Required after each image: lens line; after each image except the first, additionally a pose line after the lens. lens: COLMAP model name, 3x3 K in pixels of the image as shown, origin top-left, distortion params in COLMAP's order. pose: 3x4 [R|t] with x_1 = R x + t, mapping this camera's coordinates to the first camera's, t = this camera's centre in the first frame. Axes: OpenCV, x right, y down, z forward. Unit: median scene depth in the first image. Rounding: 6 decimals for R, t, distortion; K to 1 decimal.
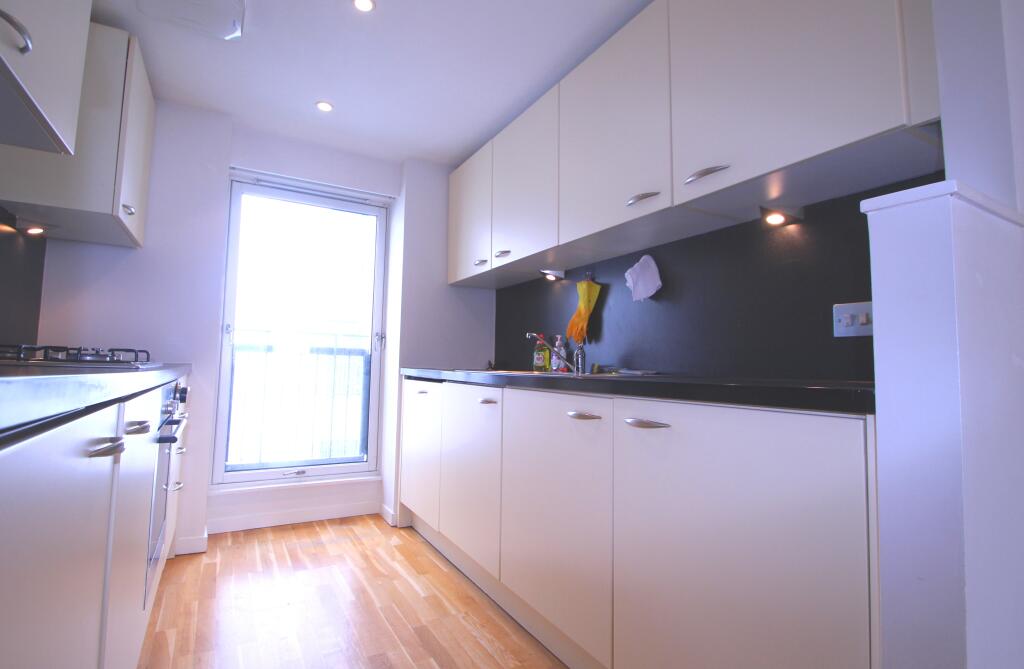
lens RADIAL K [[495.0, 0, 512.0], [0, 495.0, 333.8], [0, 0, 1]] dist [-0.000526, -0.000333]
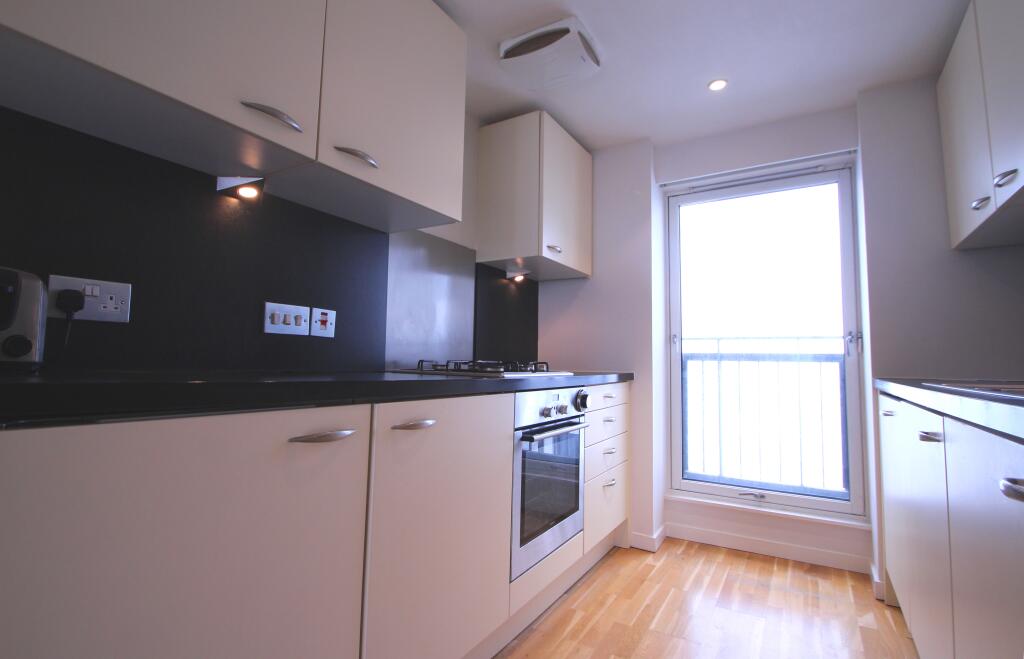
lens RADIAL K [[493.3, 0, 512.5], [0, 493.3, 324.8], [0, 0, 1]] dist [0.001435, -0.003370]
pose [[0.489317, -0.085203, -0.867934, 0.160862], [0.055179, 0.996247, -0.066691, 0.011400], [0.870359, -0.015258, 0.492182, 0.203475]]
